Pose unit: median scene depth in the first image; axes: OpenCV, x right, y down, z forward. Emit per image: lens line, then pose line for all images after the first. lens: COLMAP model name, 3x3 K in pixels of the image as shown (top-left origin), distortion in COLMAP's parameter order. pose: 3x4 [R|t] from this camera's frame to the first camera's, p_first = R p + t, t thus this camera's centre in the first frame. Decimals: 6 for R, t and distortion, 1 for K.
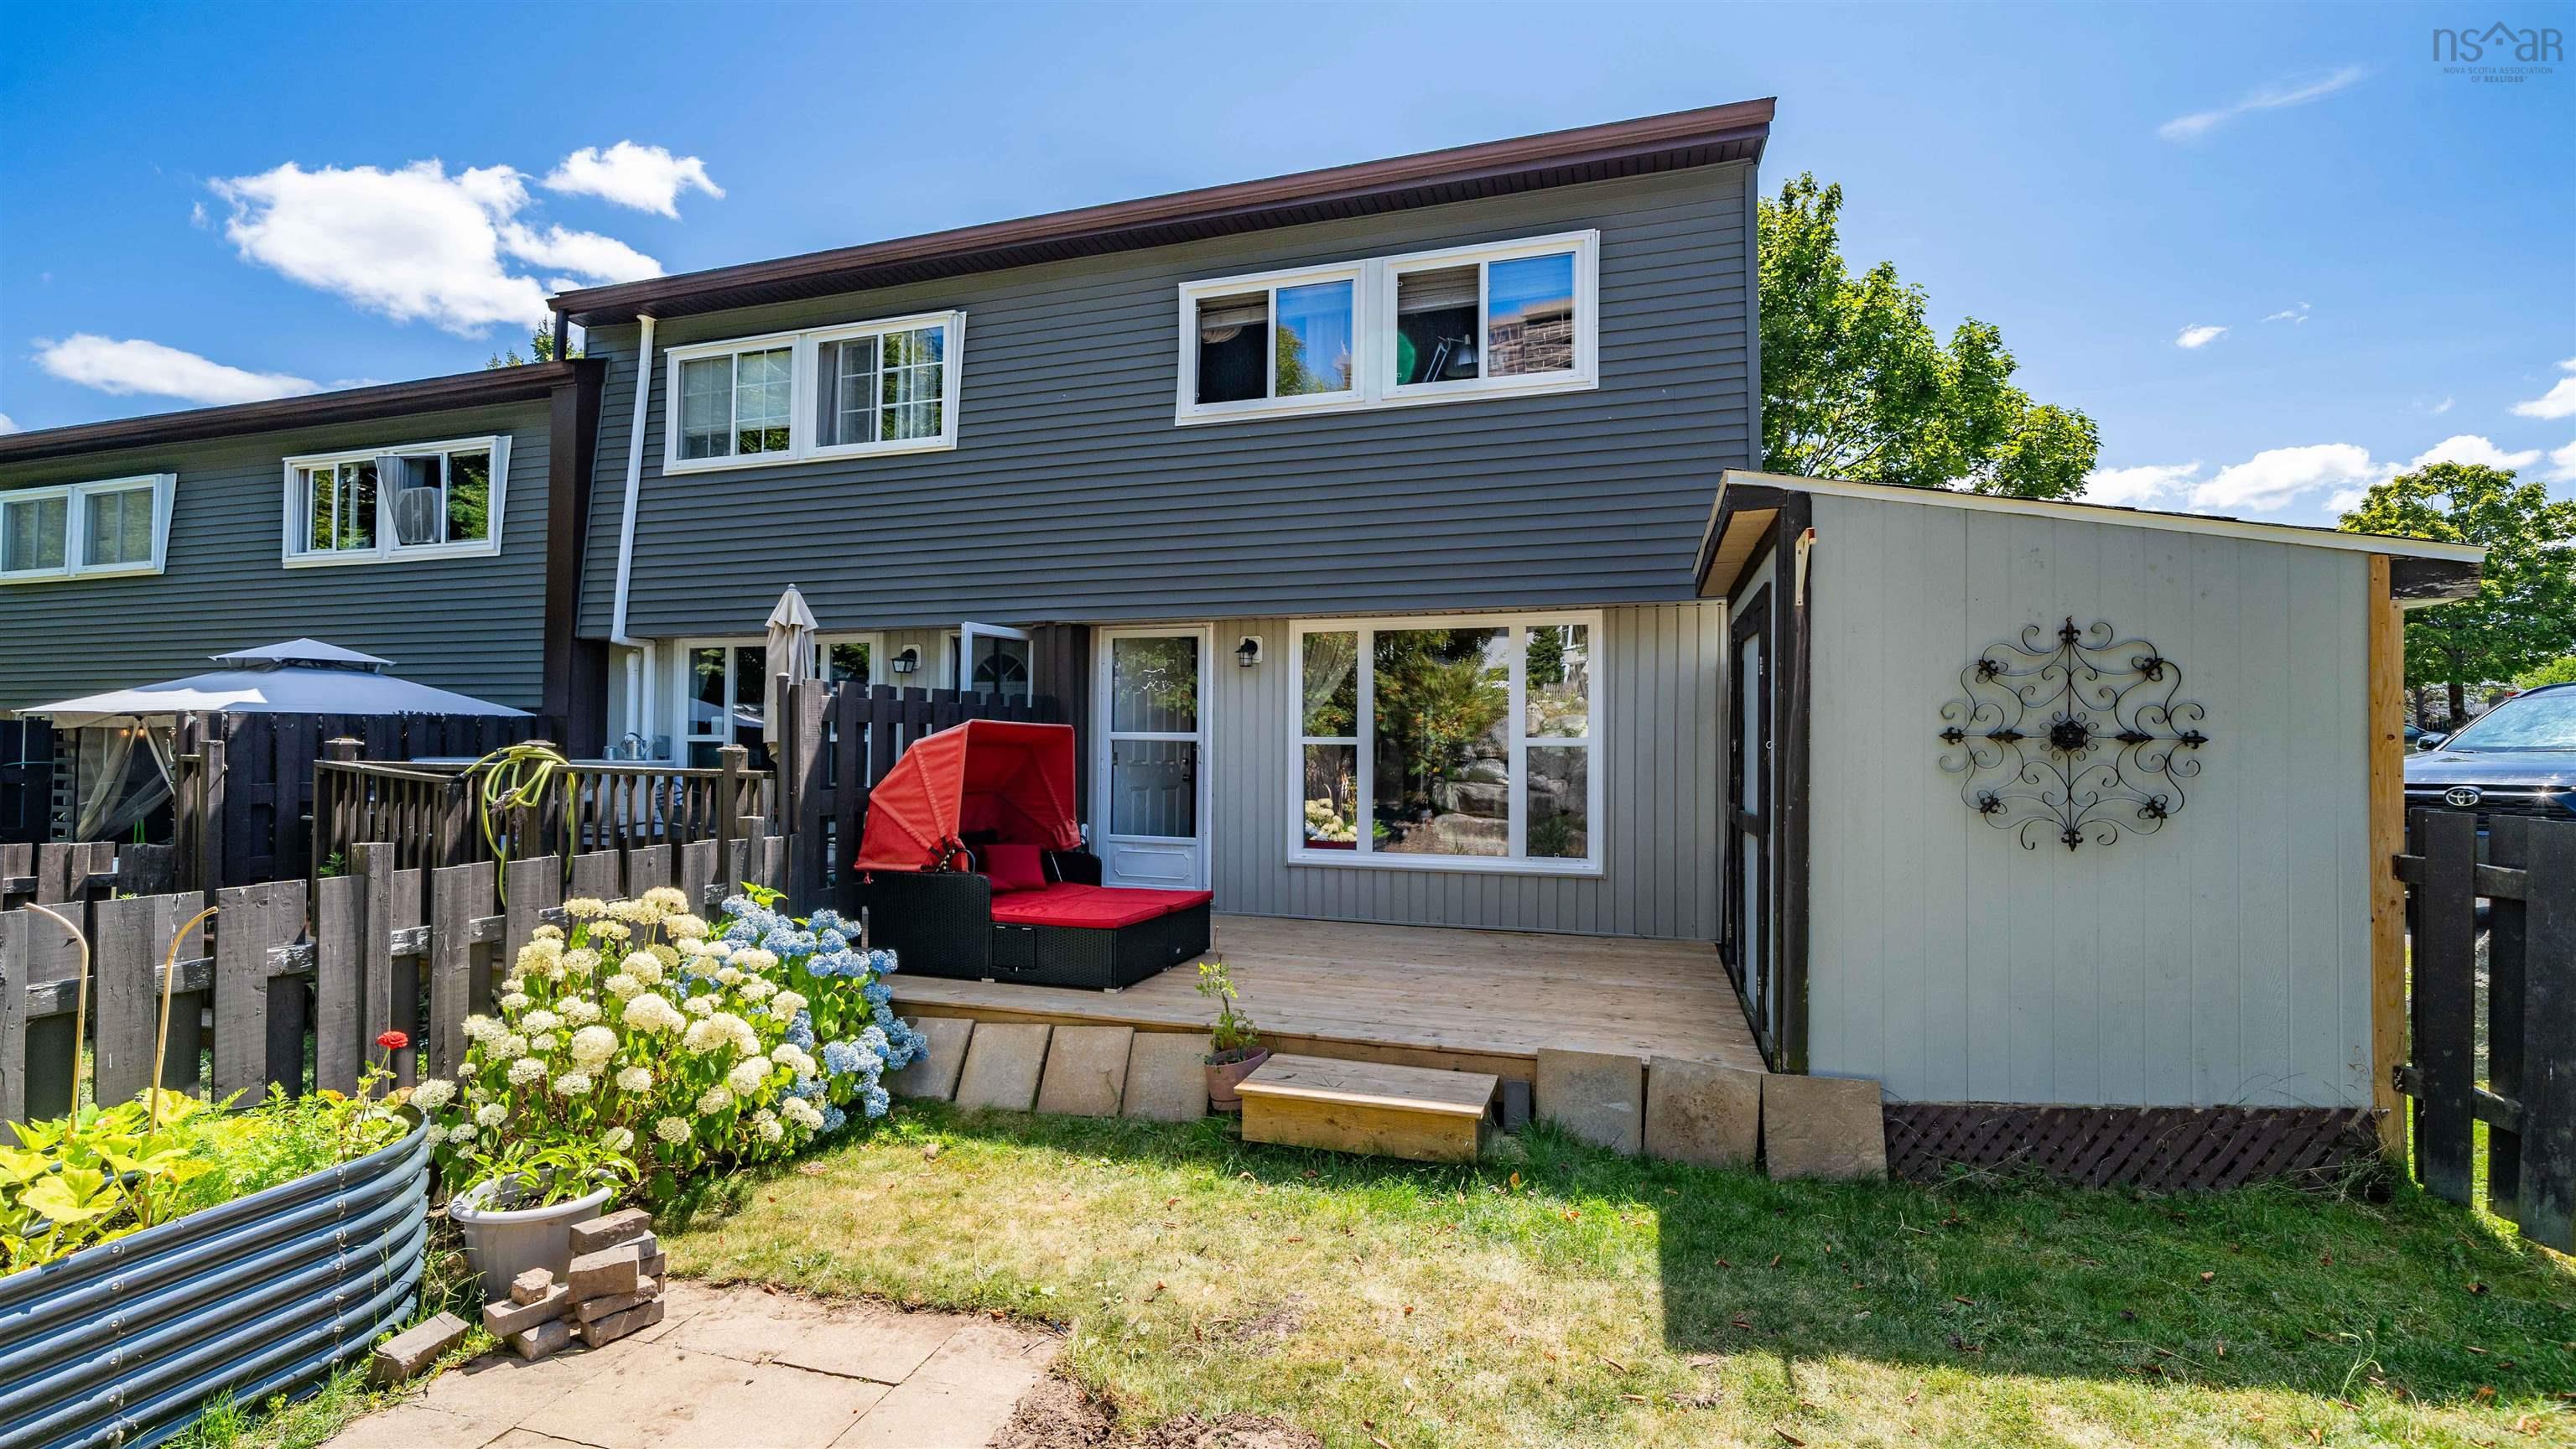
lens RADIAL K [[1082.0, 0, 1264.9], [0, 1082.0, 730.3], [0, 0, 1]] dist [0.000570, 0.000117]
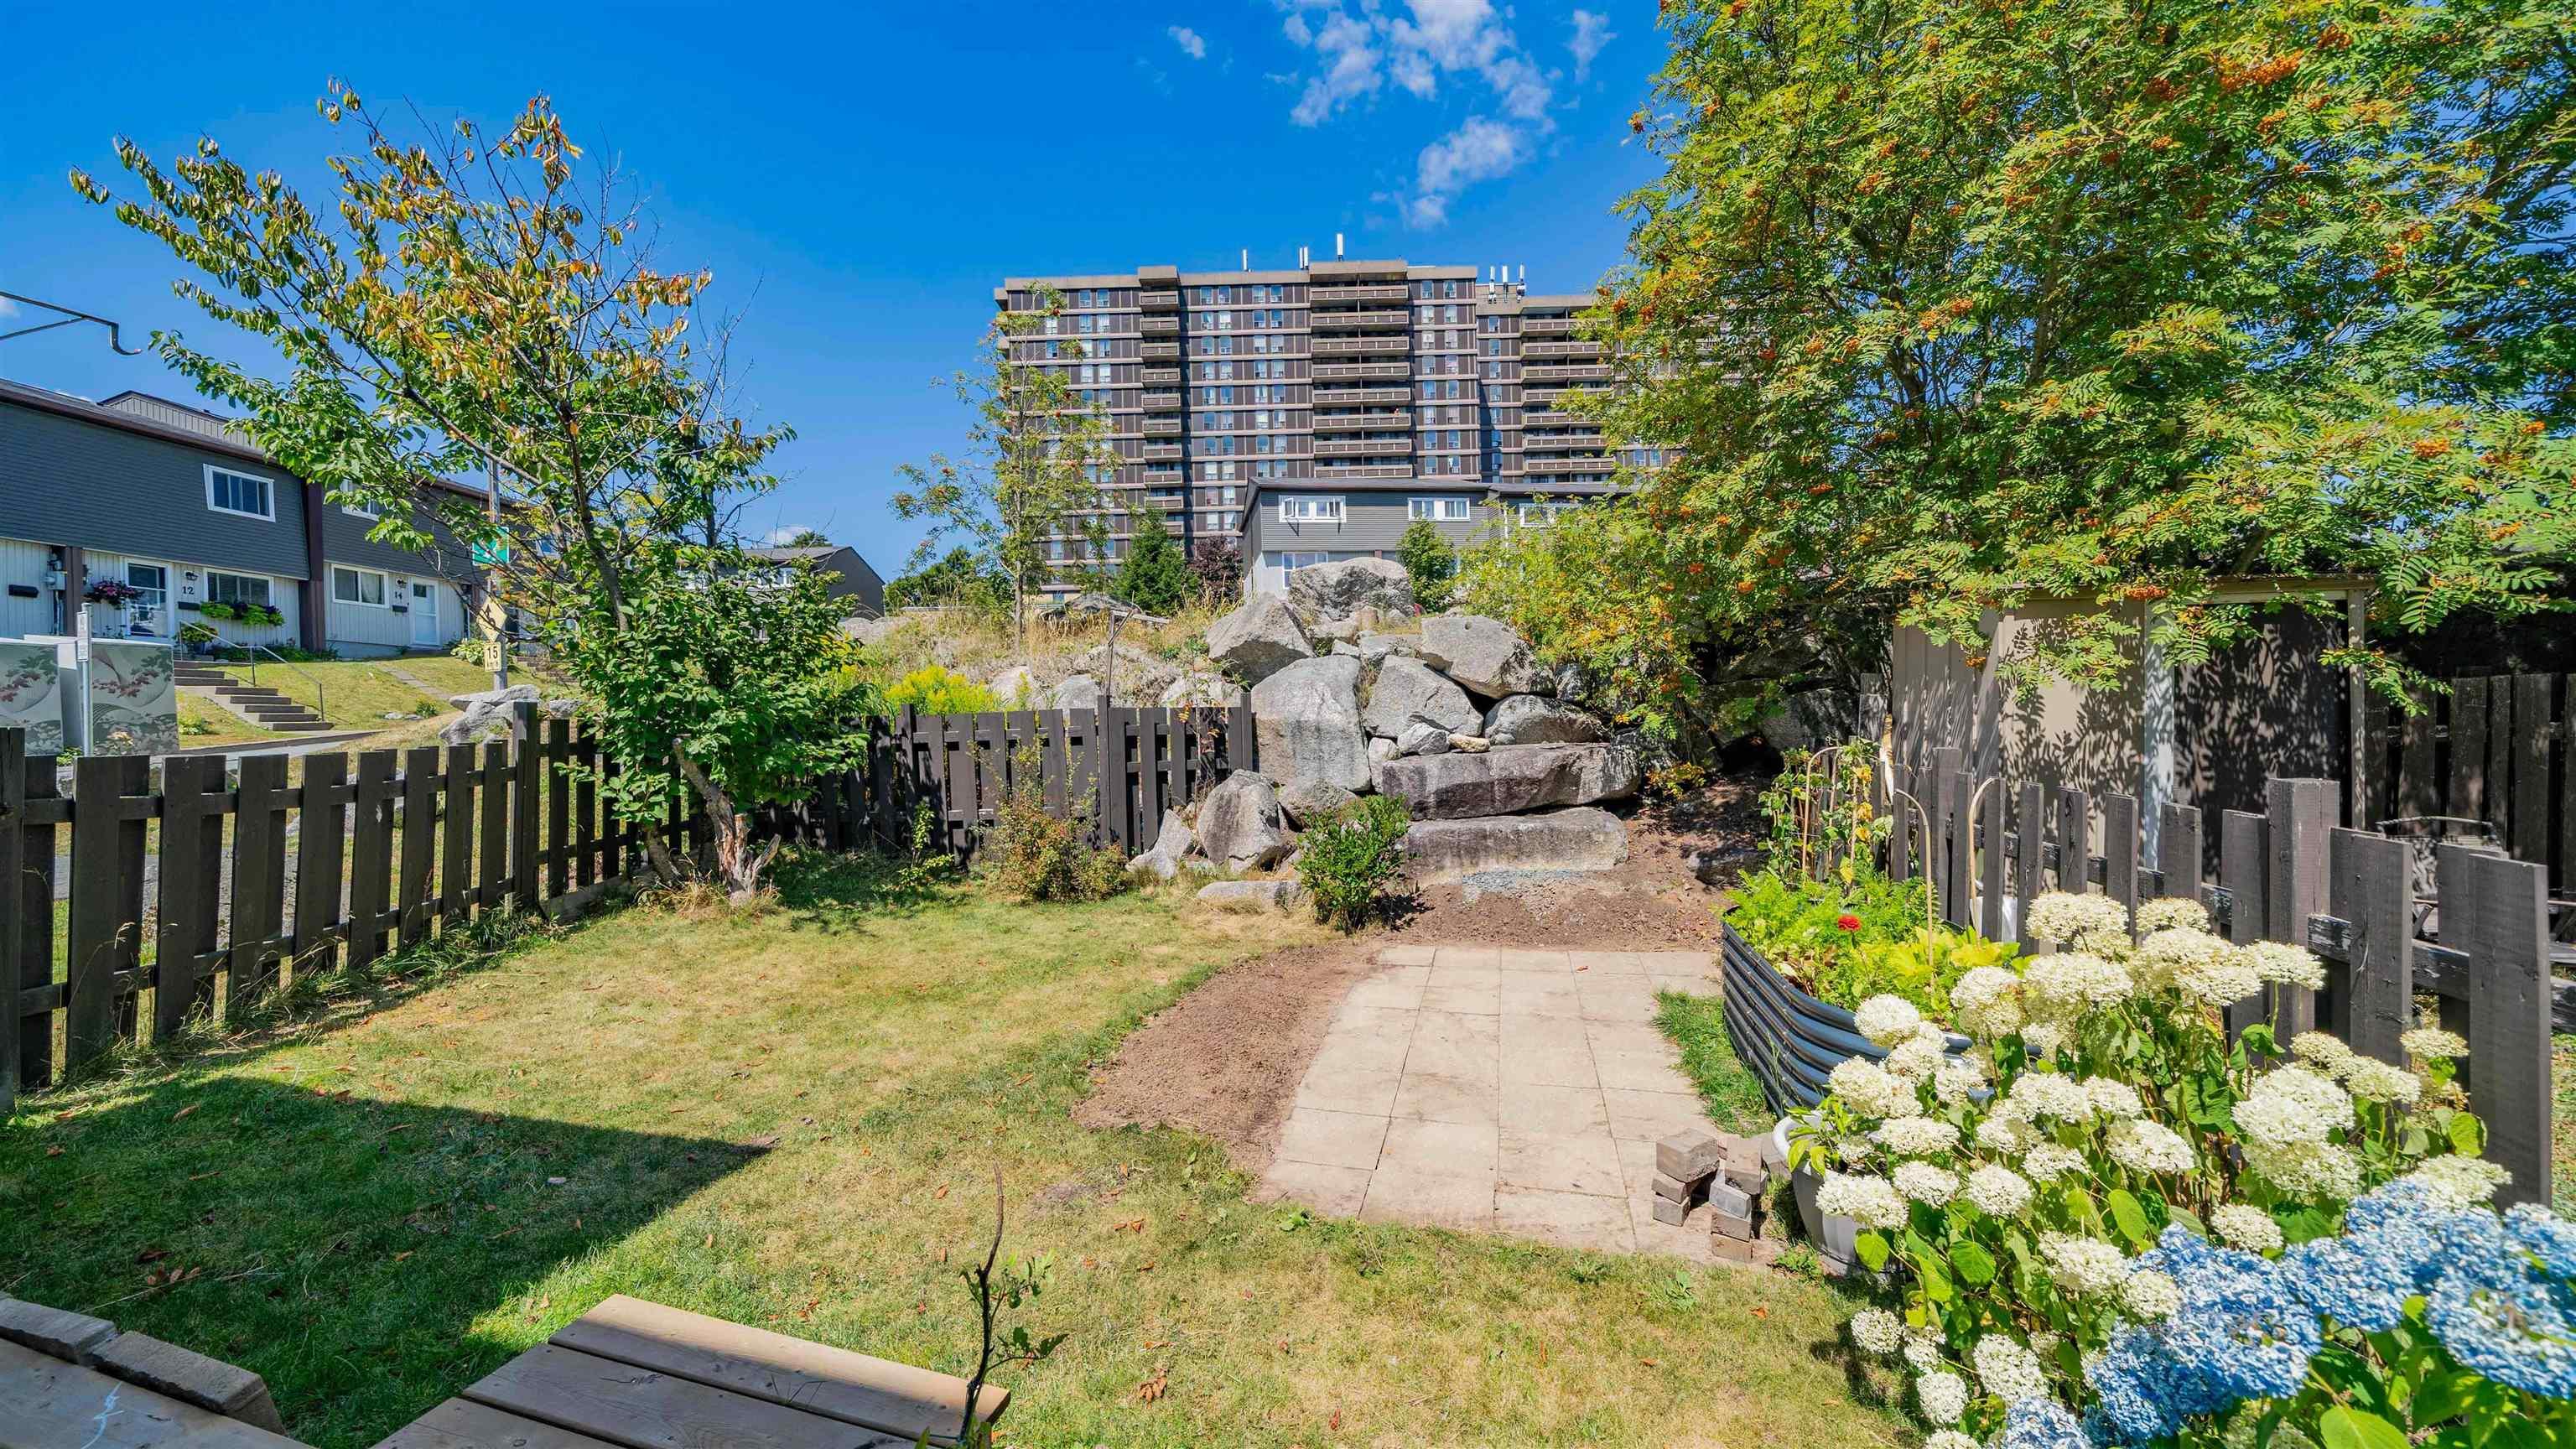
lens RADIAL K [[913.6, 0, 1275.4], [0, 913.6, 718.4], [0, 0, 1]] dist [0.000104, -0.001196]
pose [[-0.998930, 0.019776, -0.041805, -0.109637], [0.020469, 0.999659, -0.016224, 0.047505], [0.041470, -0.017062, -0.998994, 1.258668]]
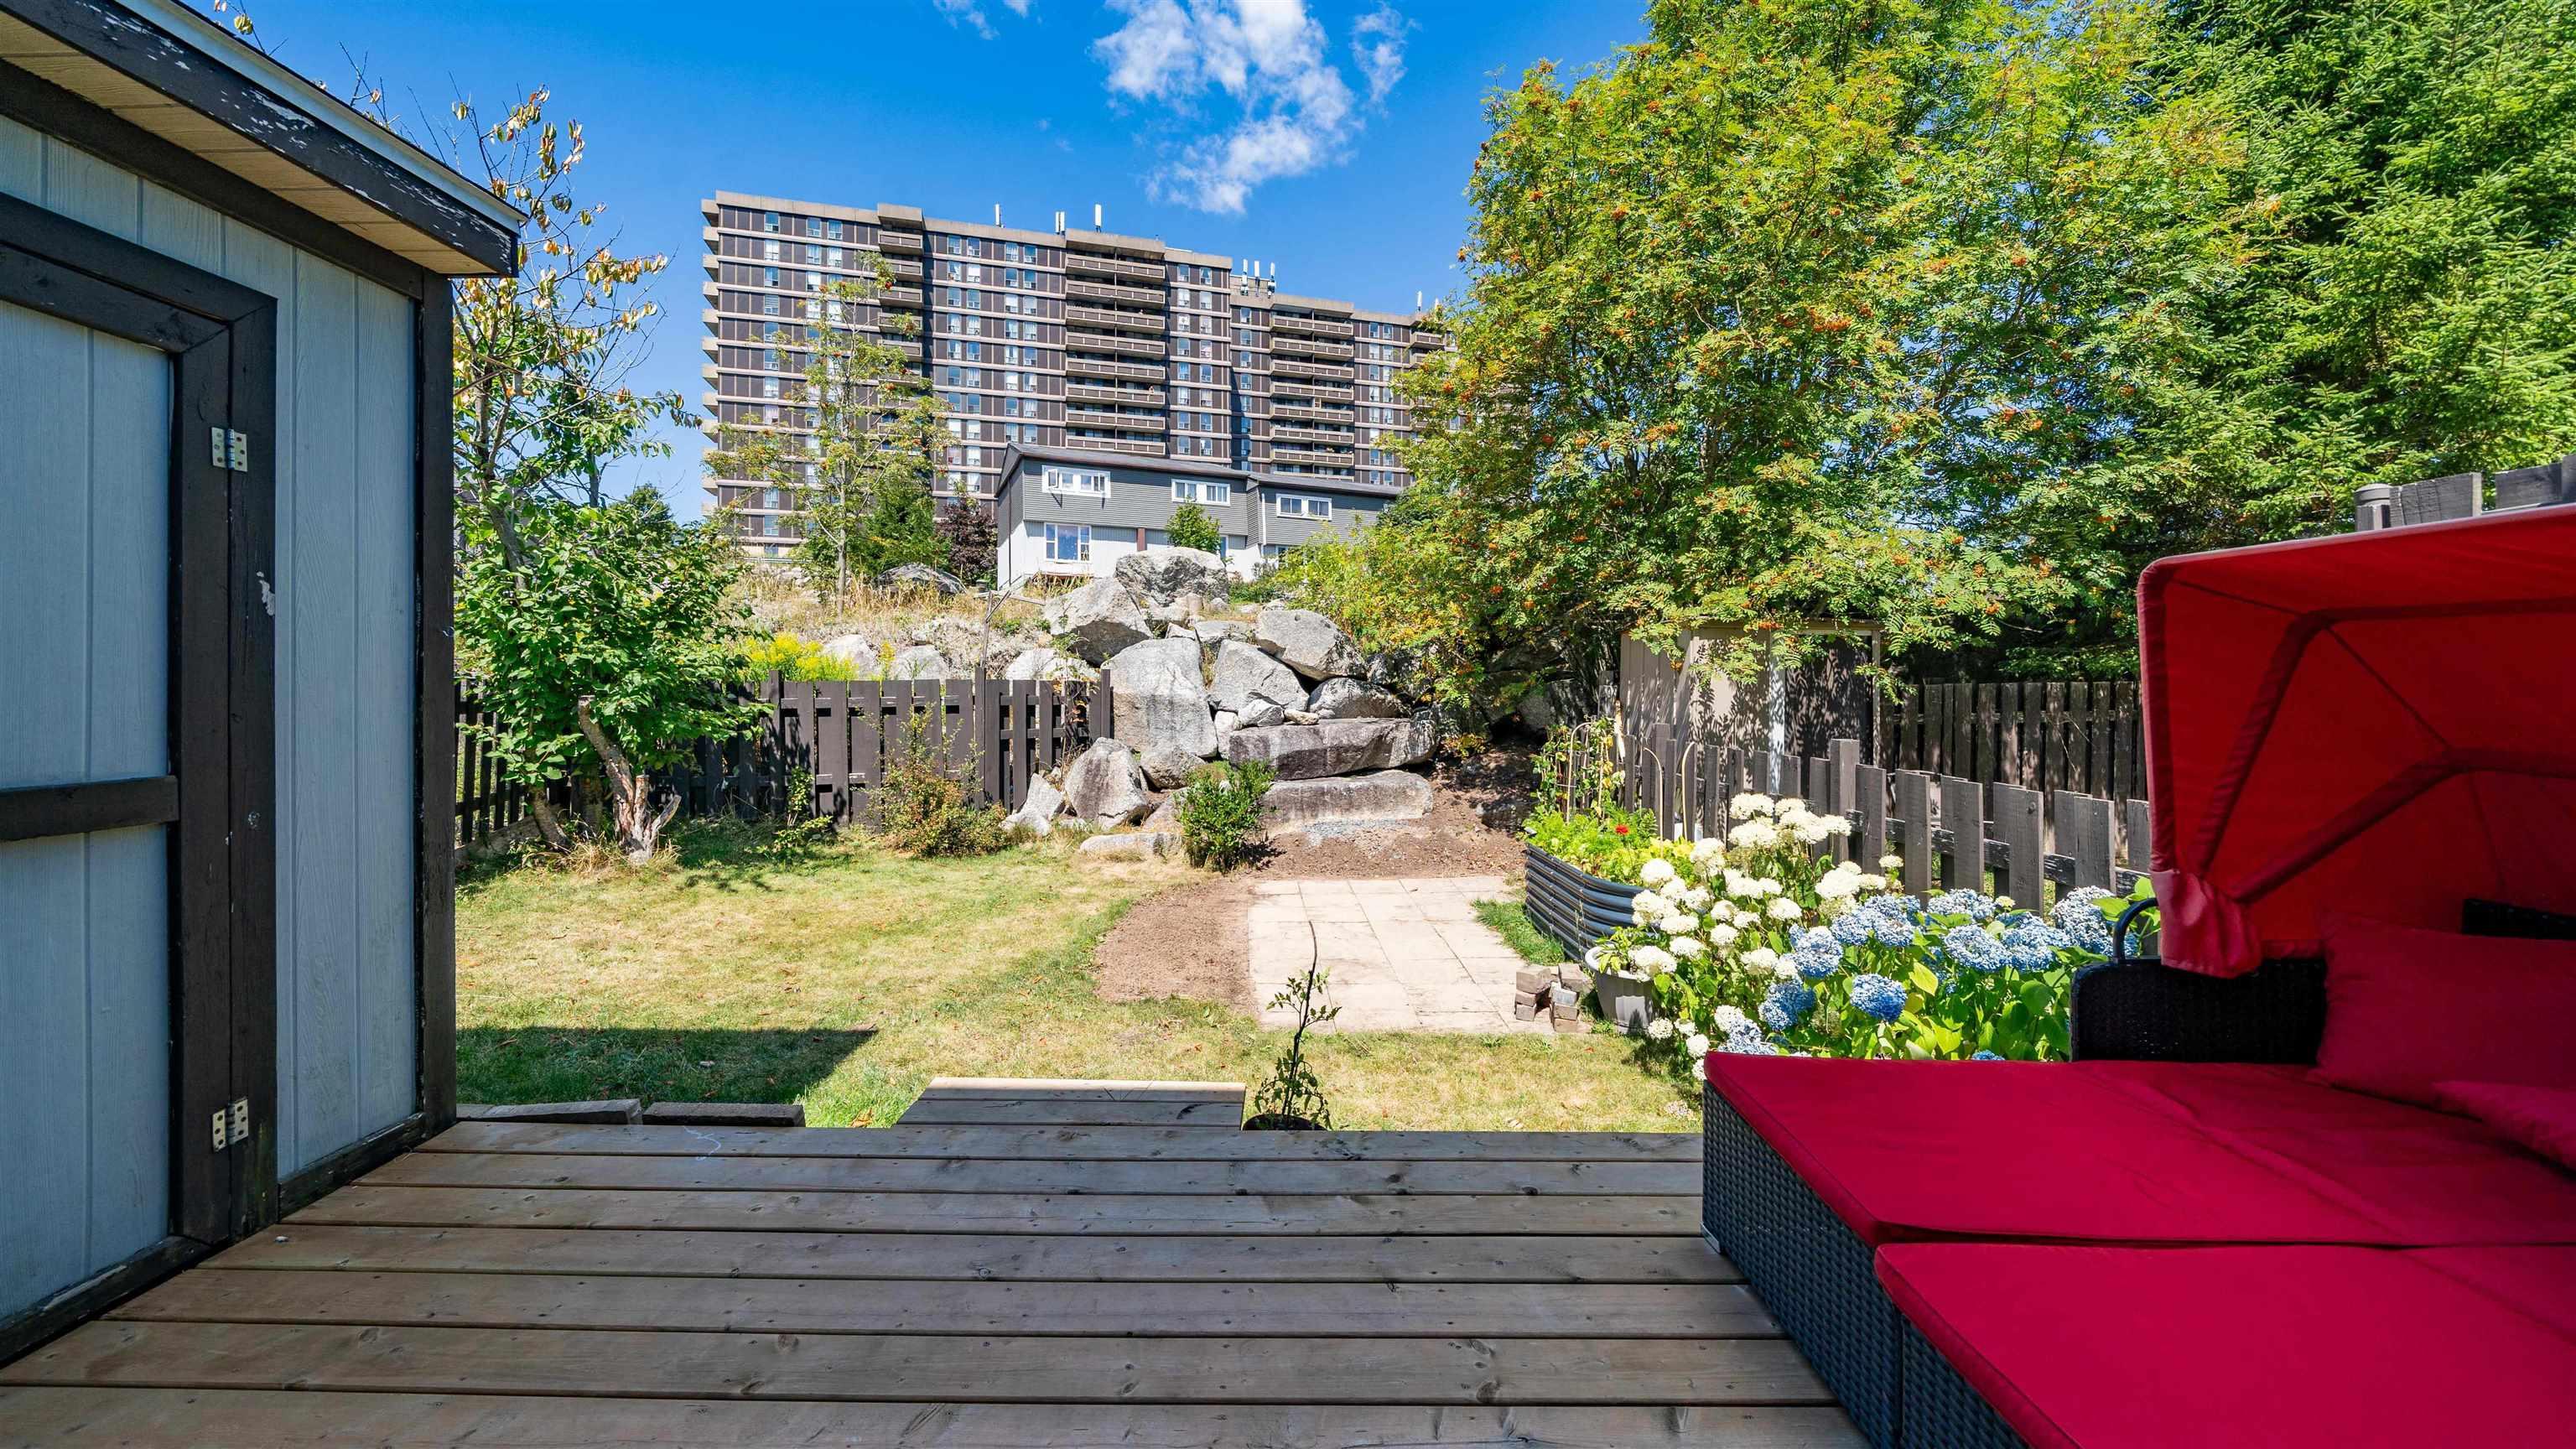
lens RADIAL K [[913.6, 0, 1278.7], [0, 913.6, 677.7], [0, 0, 1]] dist [0.000104, -0.001196]
pose [[-0.948092, -0.007691, -0.317904, 0.144637], [0.001979, 0.999545, -0.030082, 0.047575], [0.317990, -0.029150, -0.947646, 1.476982]]
